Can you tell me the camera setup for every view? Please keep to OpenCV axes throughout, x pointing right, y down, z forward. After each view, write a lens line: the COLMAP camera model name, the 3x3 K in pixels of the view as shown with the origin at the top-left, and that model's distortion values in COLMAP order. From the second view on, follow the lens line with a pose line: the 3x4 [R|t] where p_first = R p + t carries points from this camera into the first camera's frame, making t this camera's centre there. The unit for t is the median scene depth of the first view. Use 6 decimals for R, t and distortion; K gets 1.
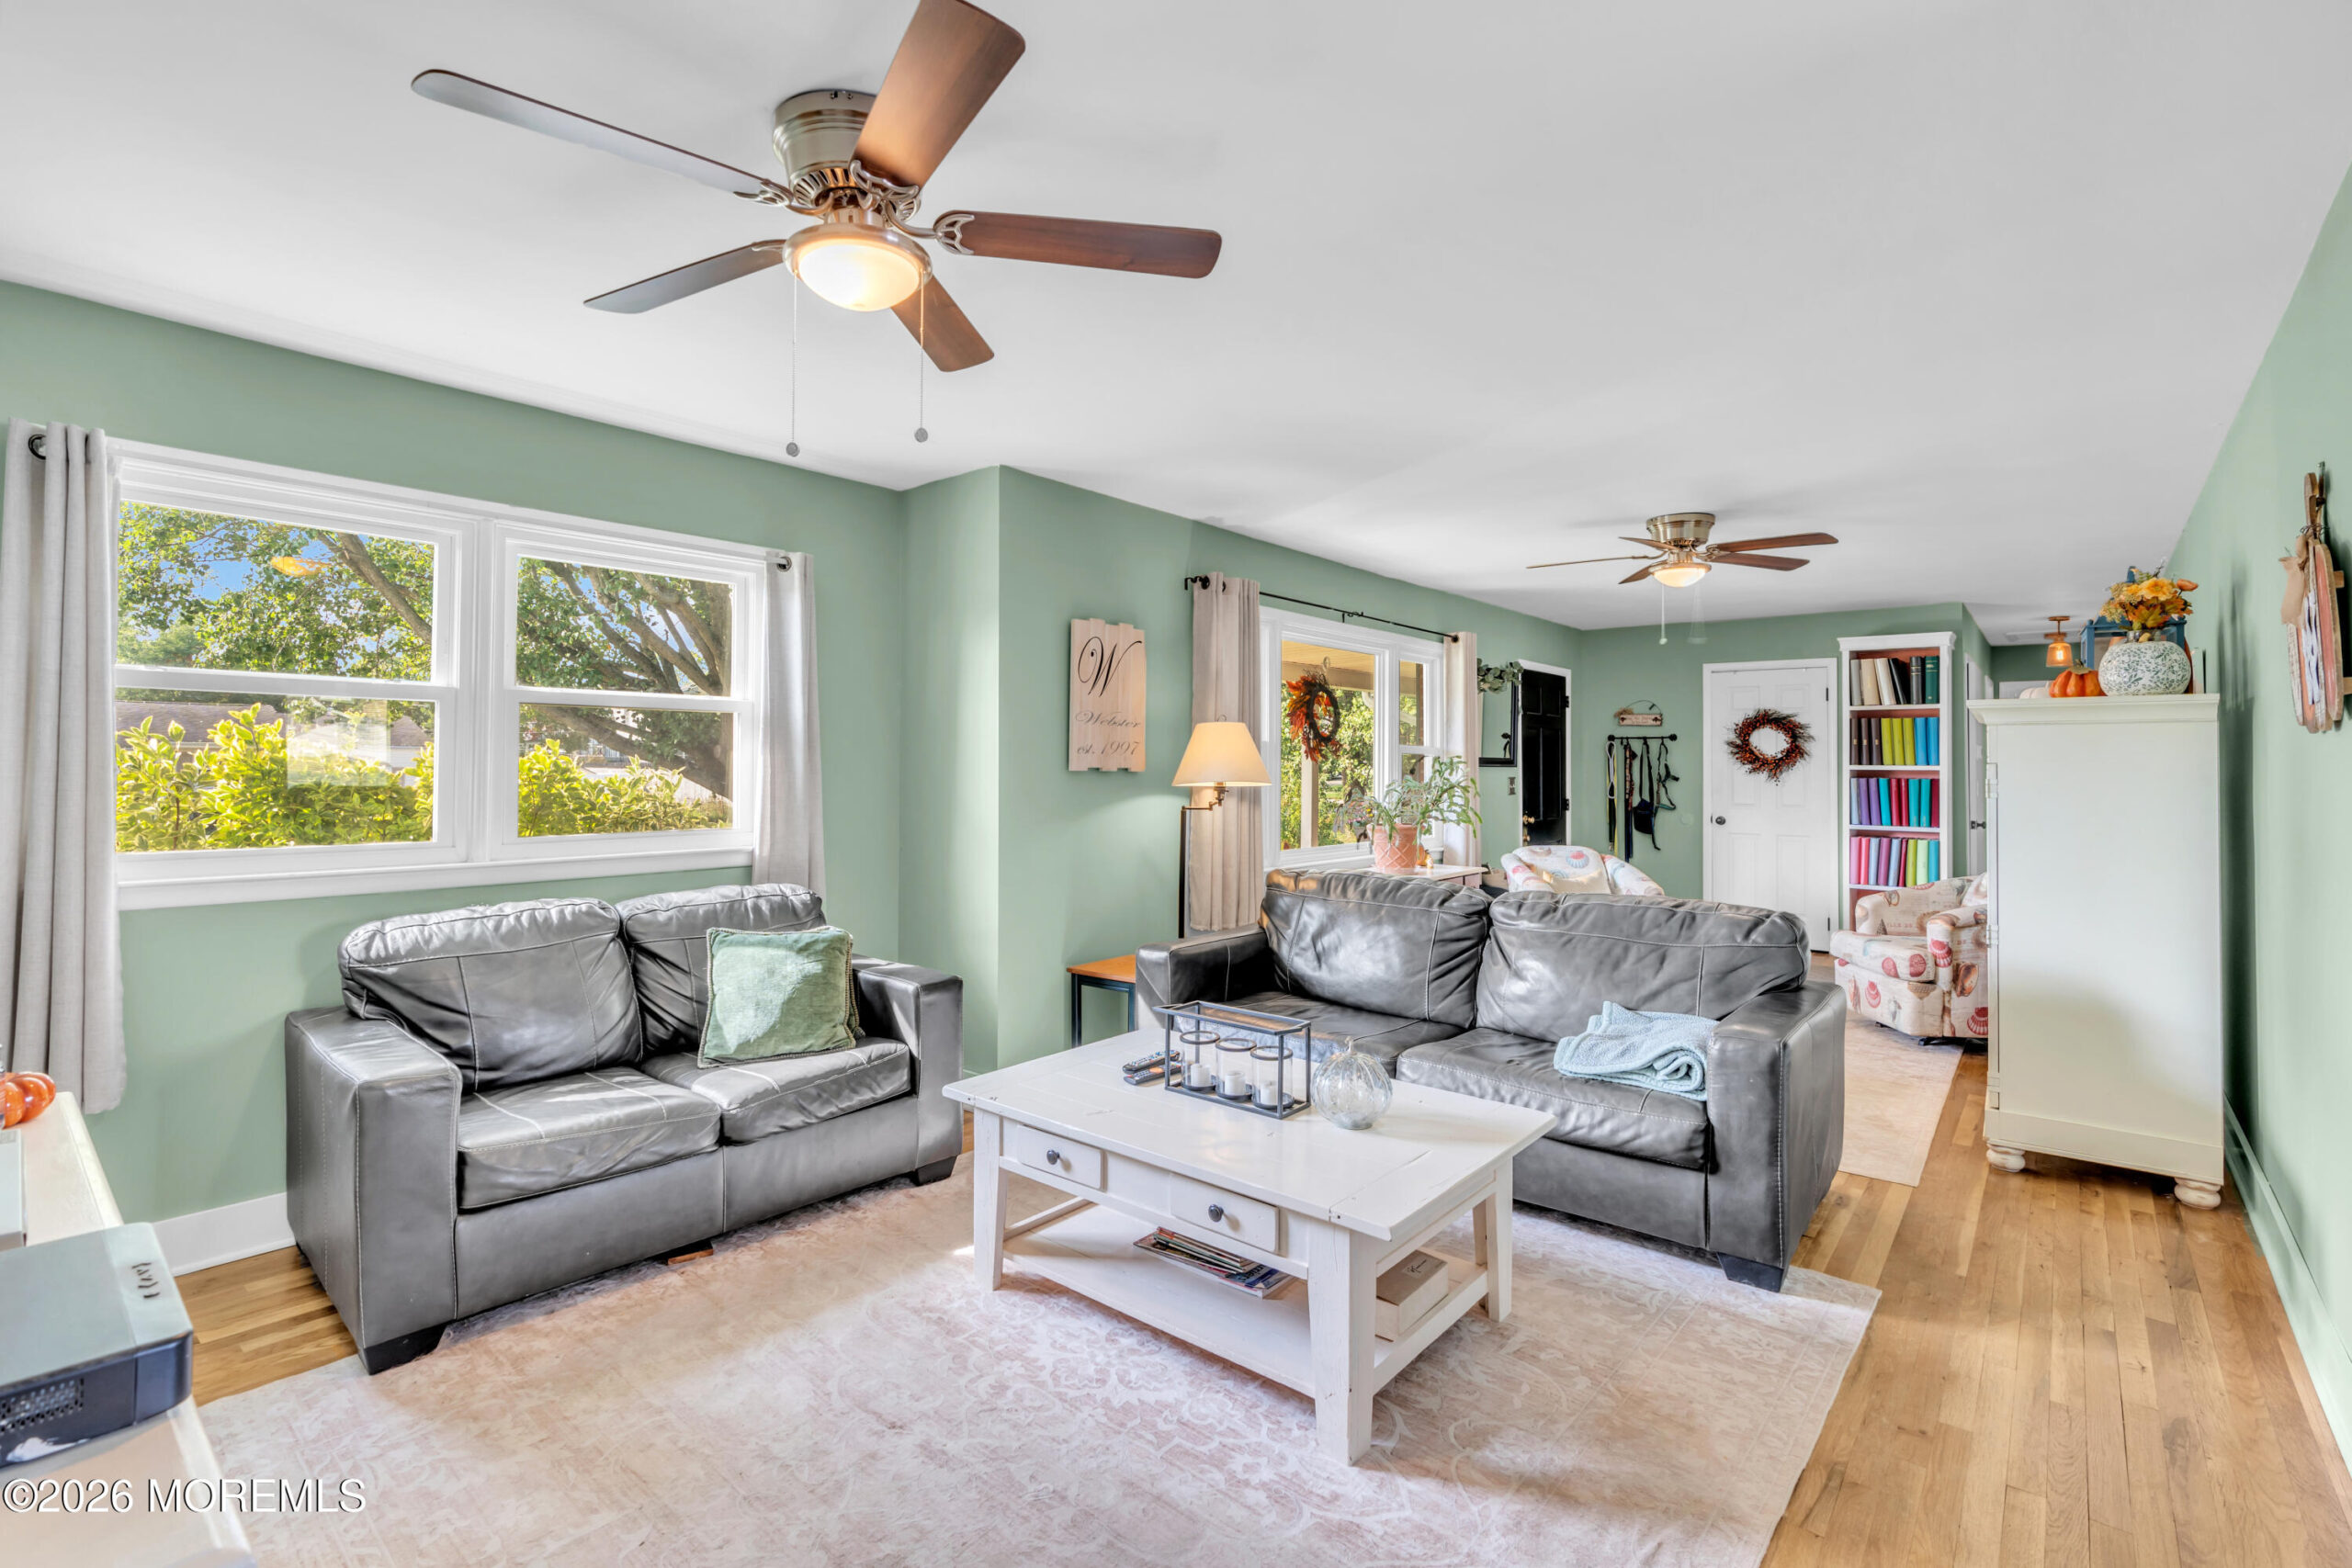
lens RADIAL K [[1057.9, 0, 1163.4], [0, 1057.9, 751.3], [0, 0, 1]] dist [-0.006756, 0.002747]
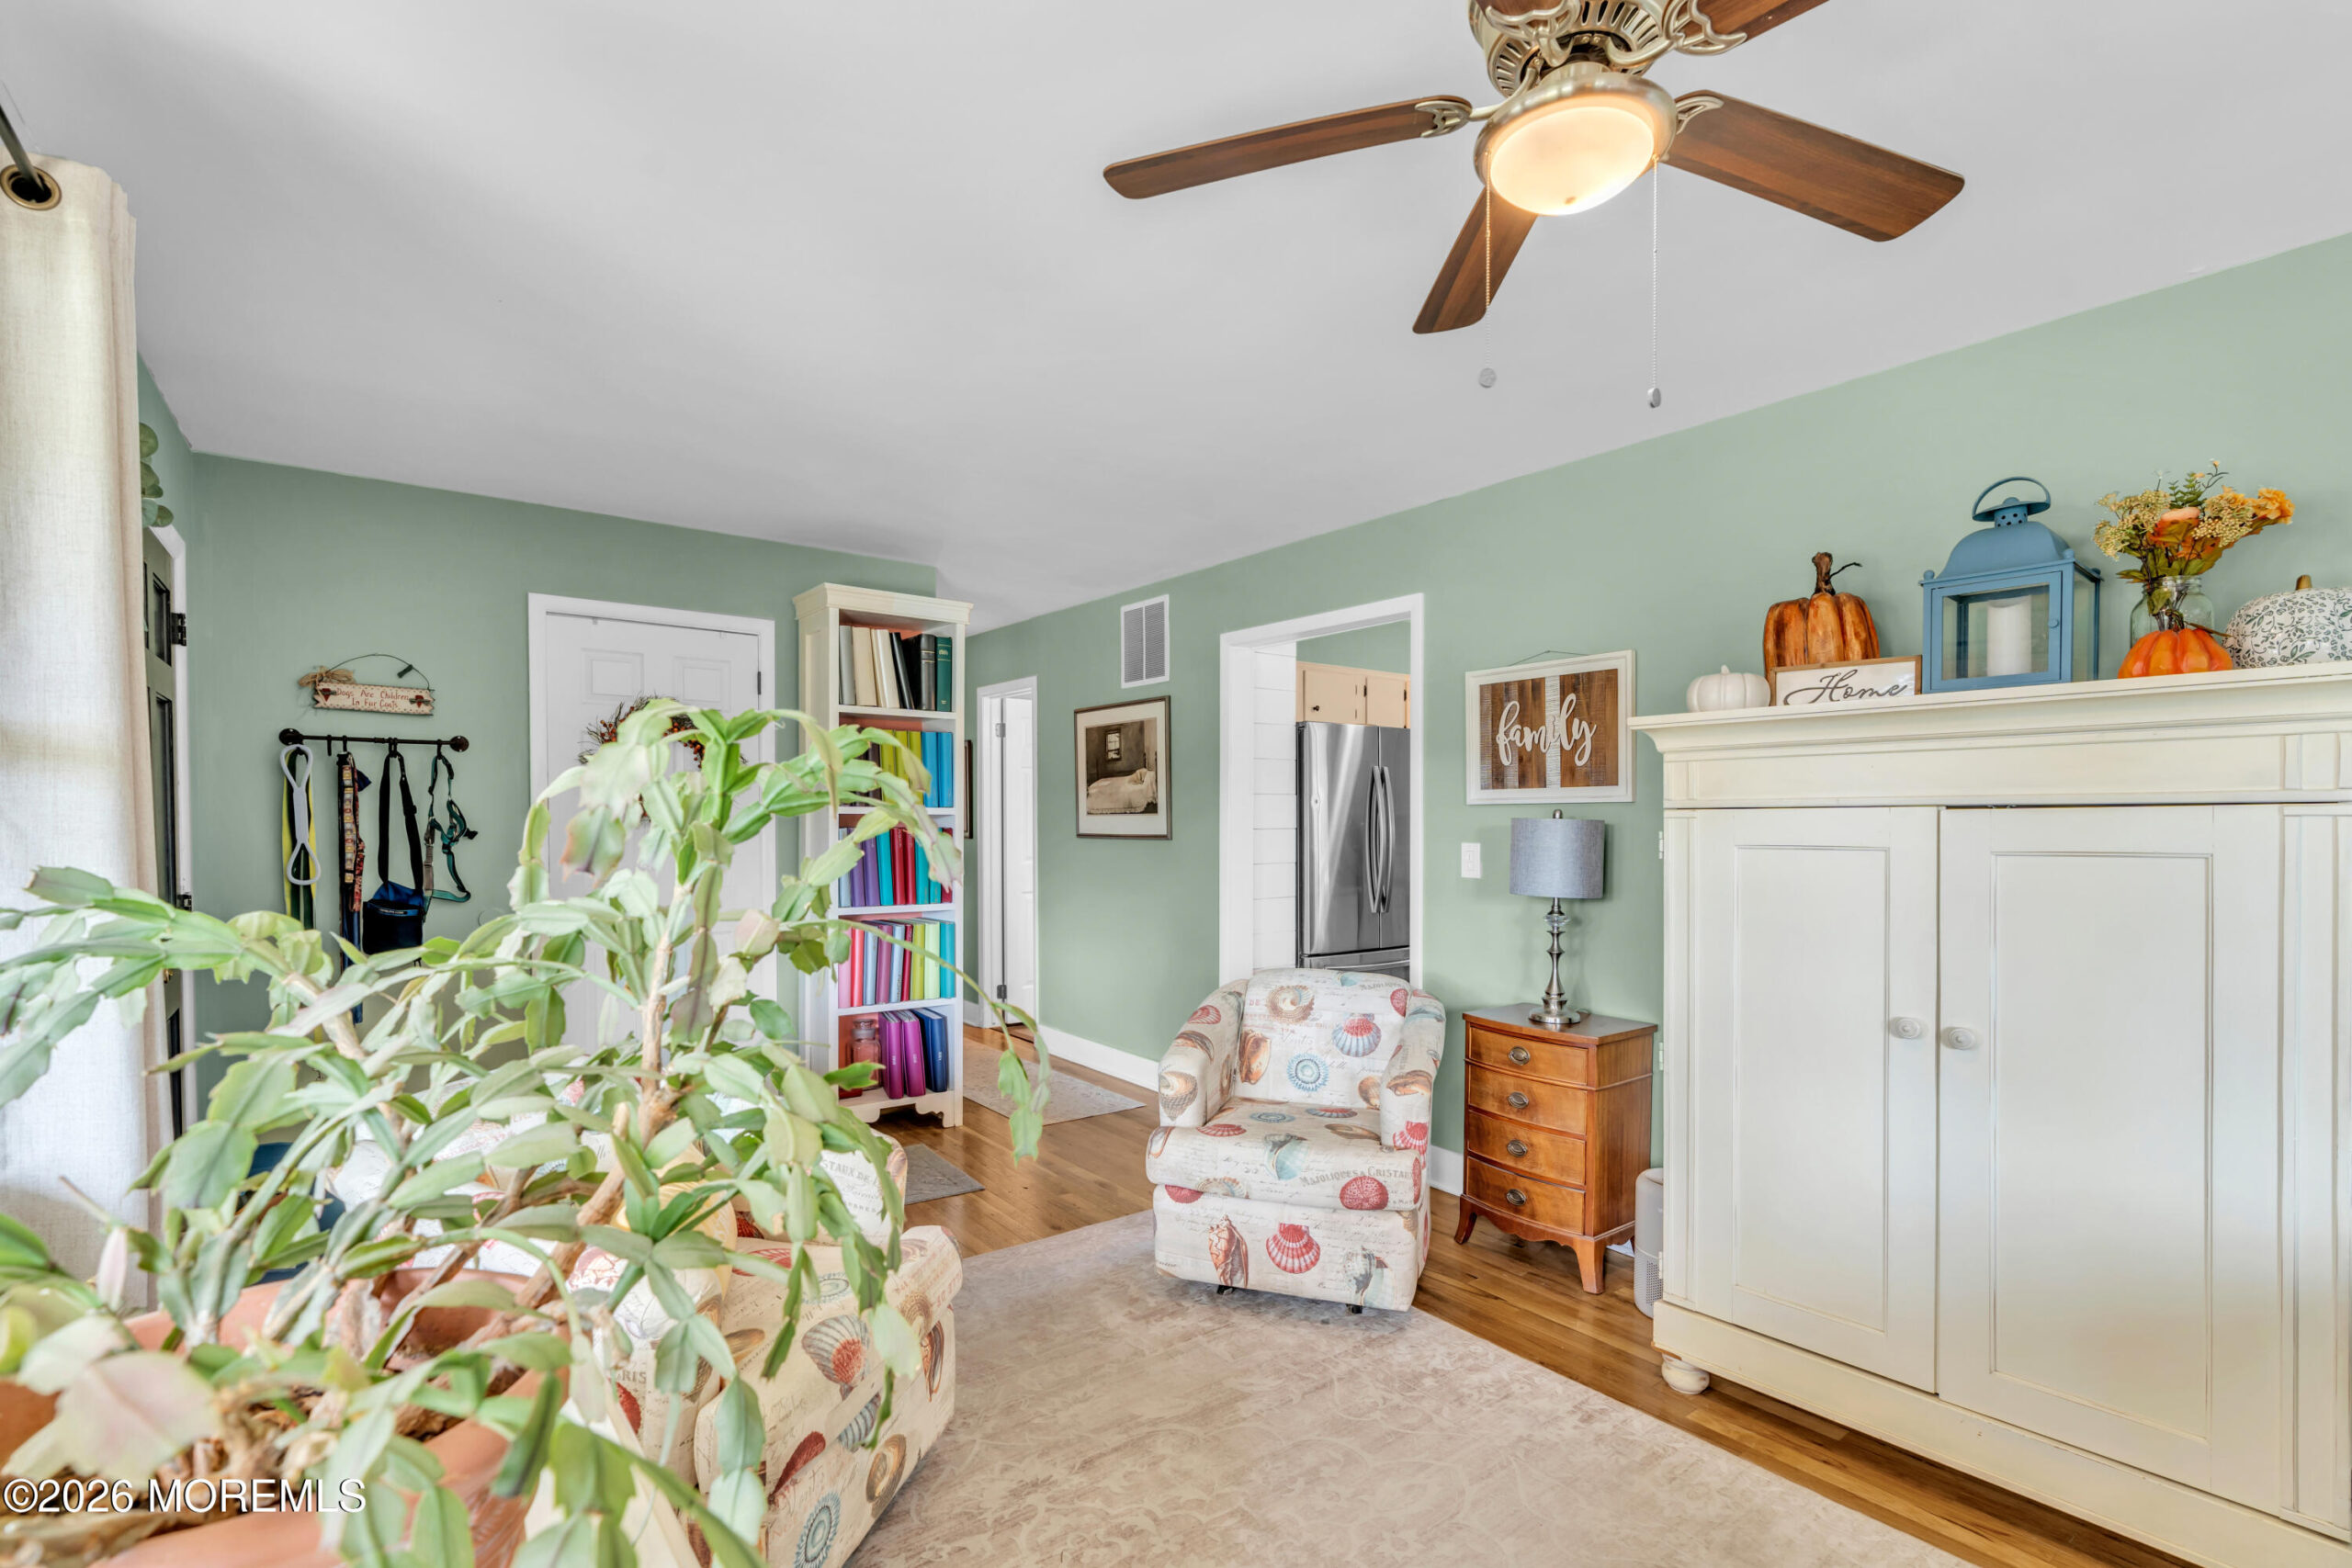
lens RADIAL K [[1057.9, 0, 1167.4], [0, 1057.9, 856.8], [0, 0, 1]] dist [-0.006756, 0.002747]
pose [[0.213908, -0.039772, 0.976044, 0.121366], [-0.016686, 0.998876, 0.044359, 0.012533], [-0.976711, -0.025775, 0.213004, 0.721732]]
